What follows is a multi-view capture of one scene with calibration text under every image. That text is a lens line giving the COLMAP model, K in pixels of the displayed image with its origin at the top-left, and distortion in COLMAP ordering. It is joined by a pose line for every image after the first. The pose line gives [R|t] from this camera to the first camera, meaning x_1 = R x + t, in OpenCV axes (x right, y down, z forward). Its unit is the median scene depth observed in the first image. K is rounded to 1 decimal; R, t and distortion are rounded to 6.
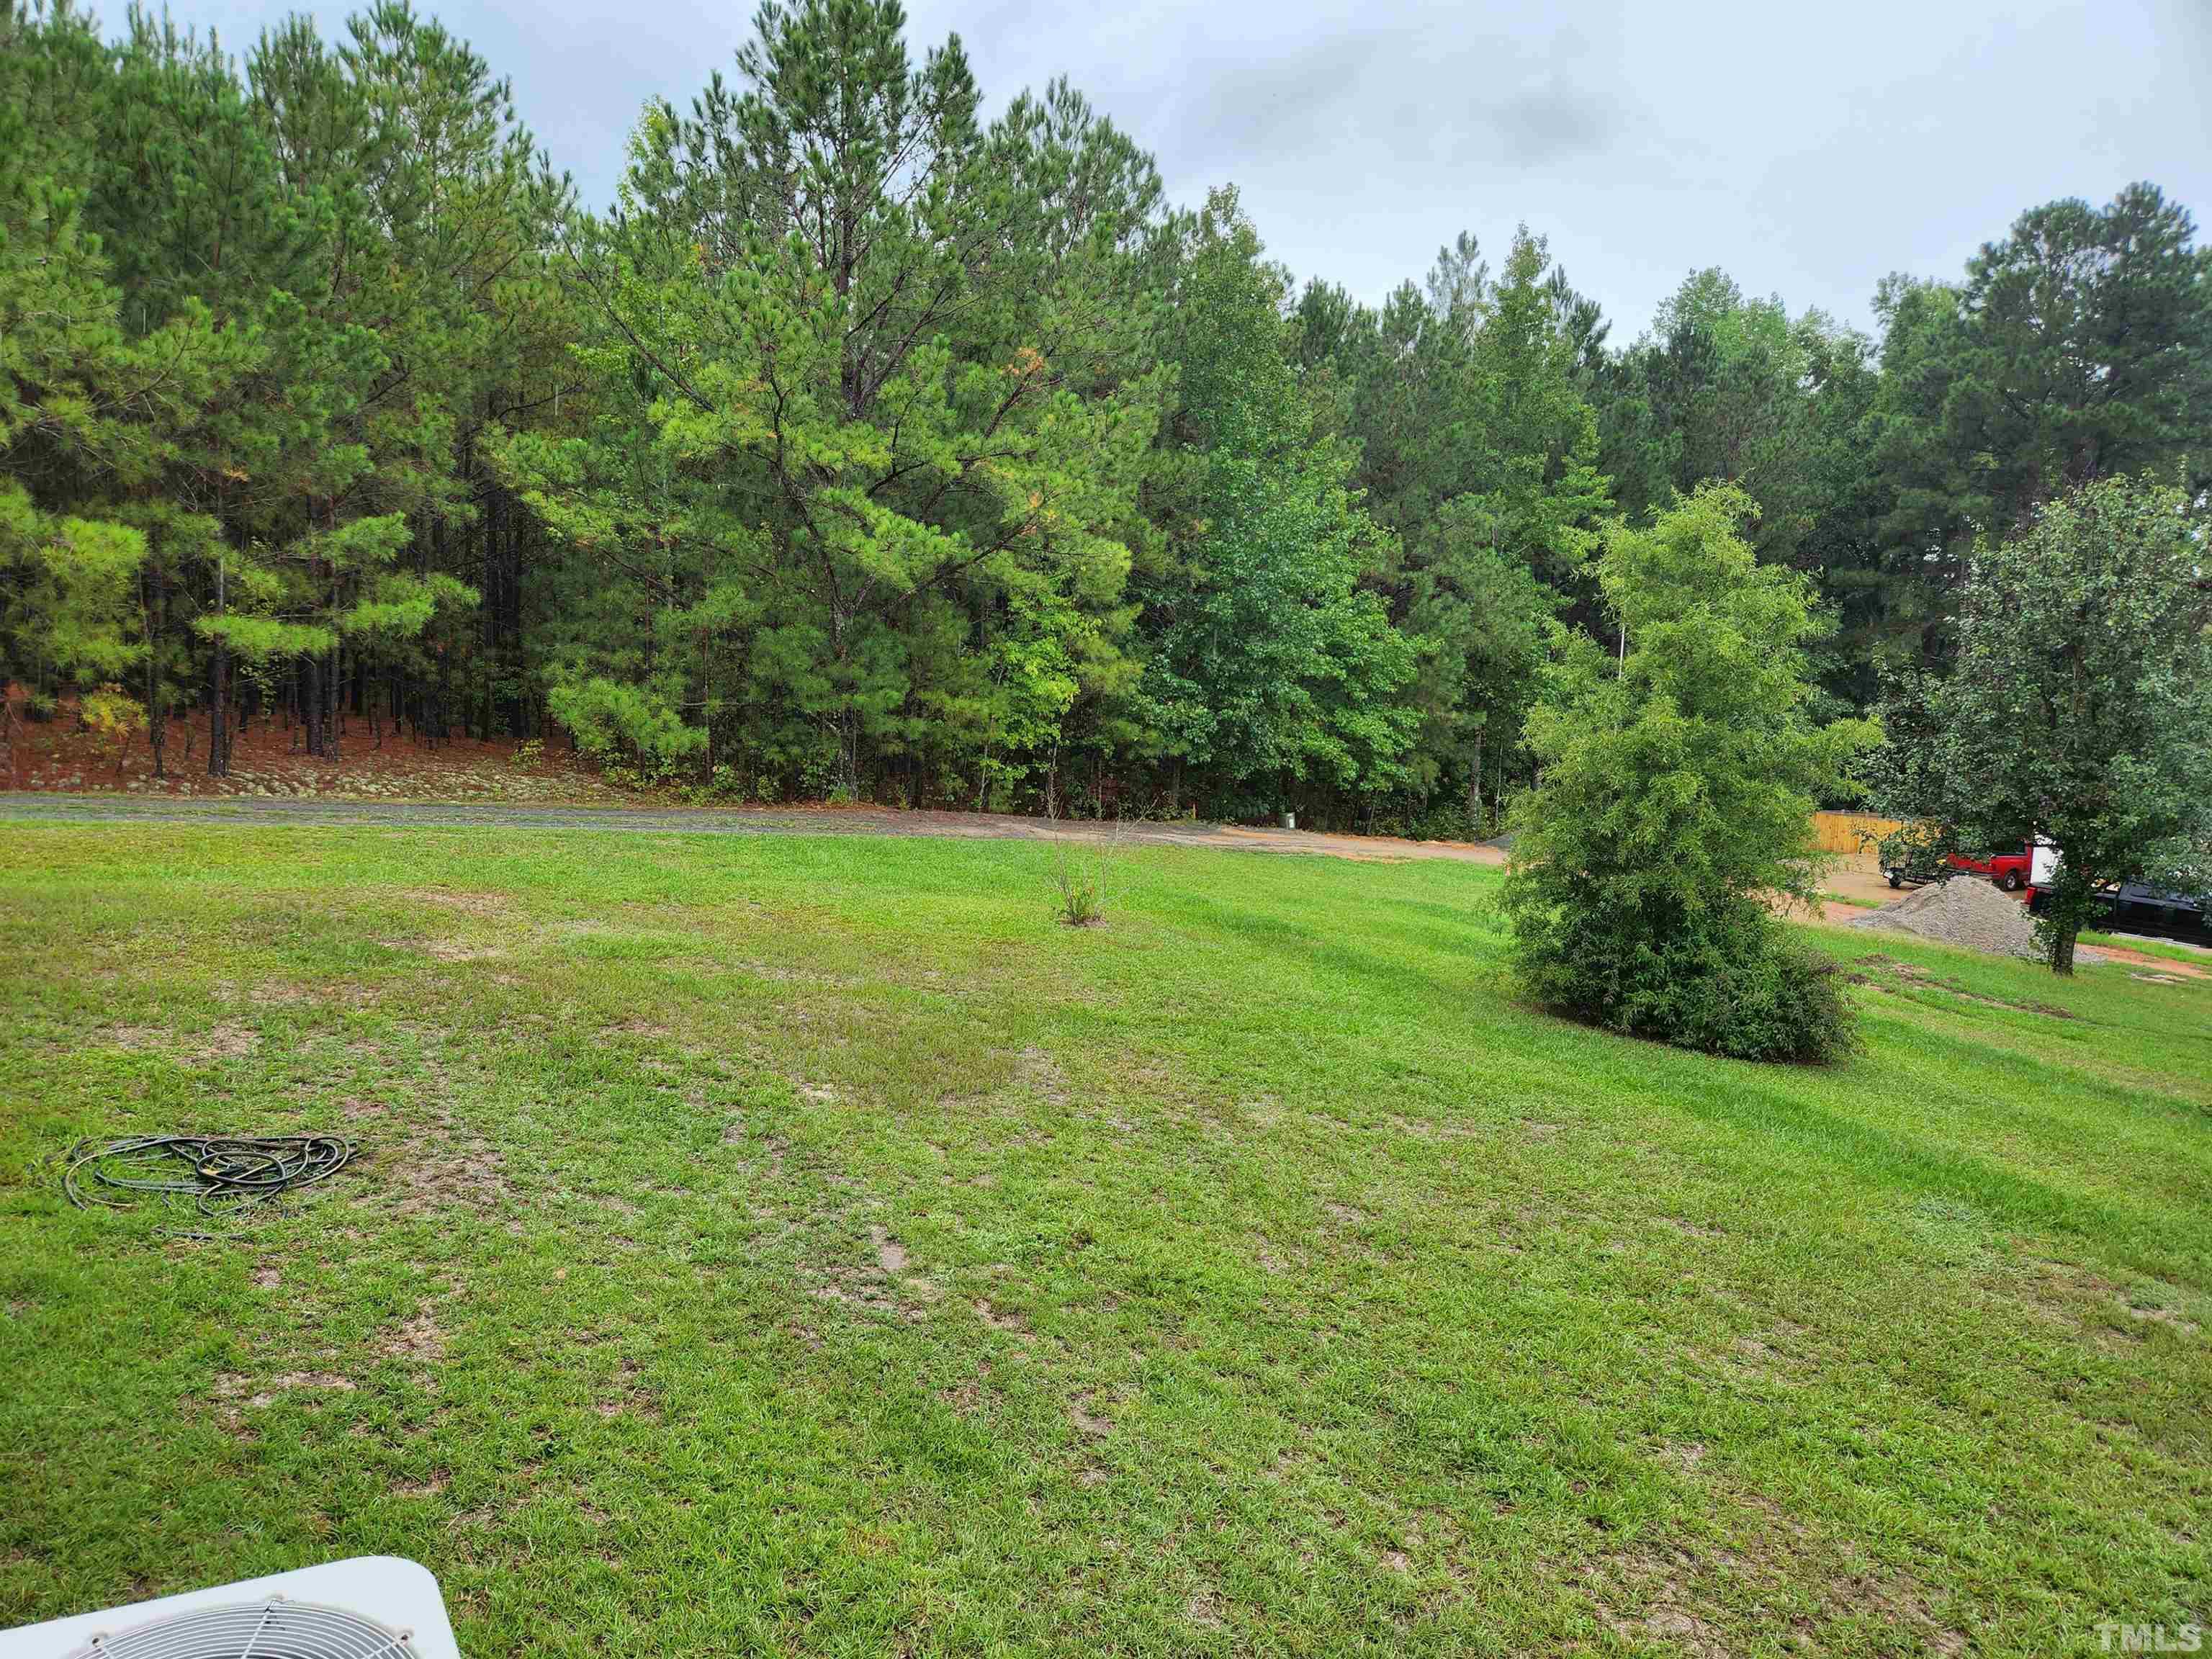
lens RADIAL K [[1477.9, 0, 1080.1], [0, 1477.9, 824.4], [0, 0, 1]] dist [0.066758, -0.056588]
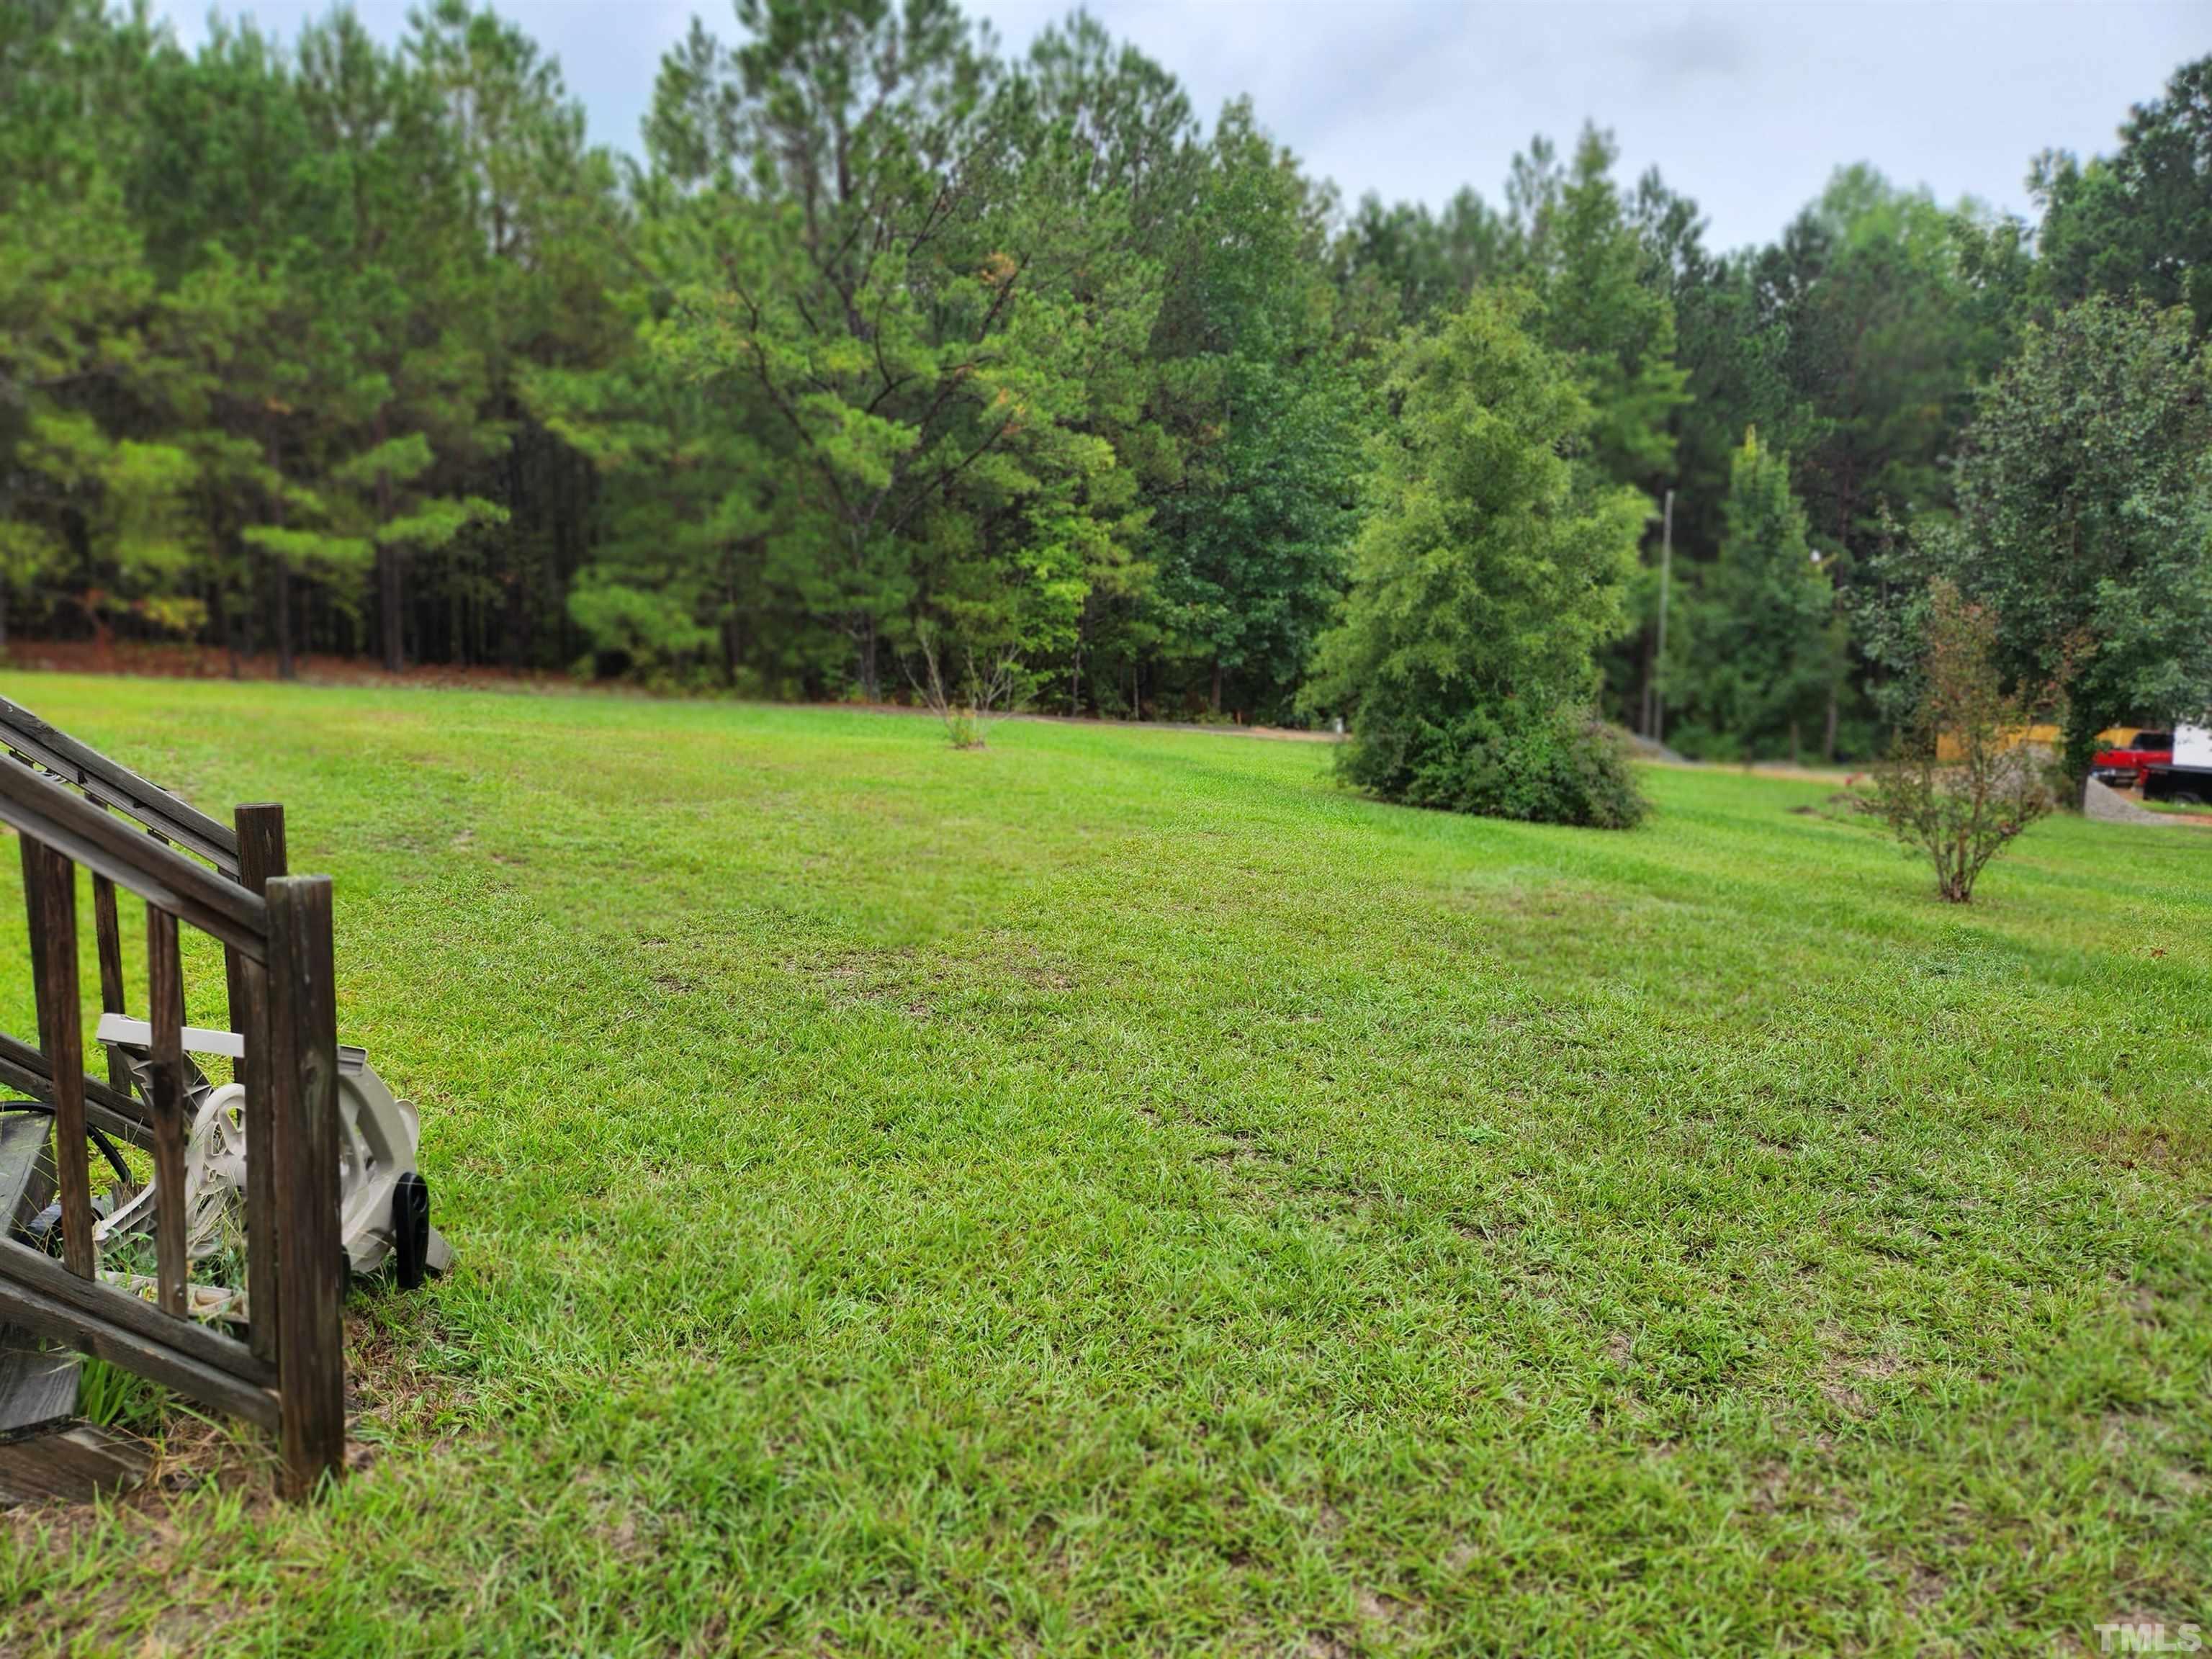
lens RADIAL K [[1477.9, 0, 1080.1], [0, 1477.9, 824.4], [0, 0, 1]] dist [0.066758, -0.056588]
pose [[0.991082, -0.029593, -0.129923, 0.132780], [0.031161, 0.999464, 0.010053, 0.067667], [0.129555, -0.014012, 0.991473, -0.041433]]
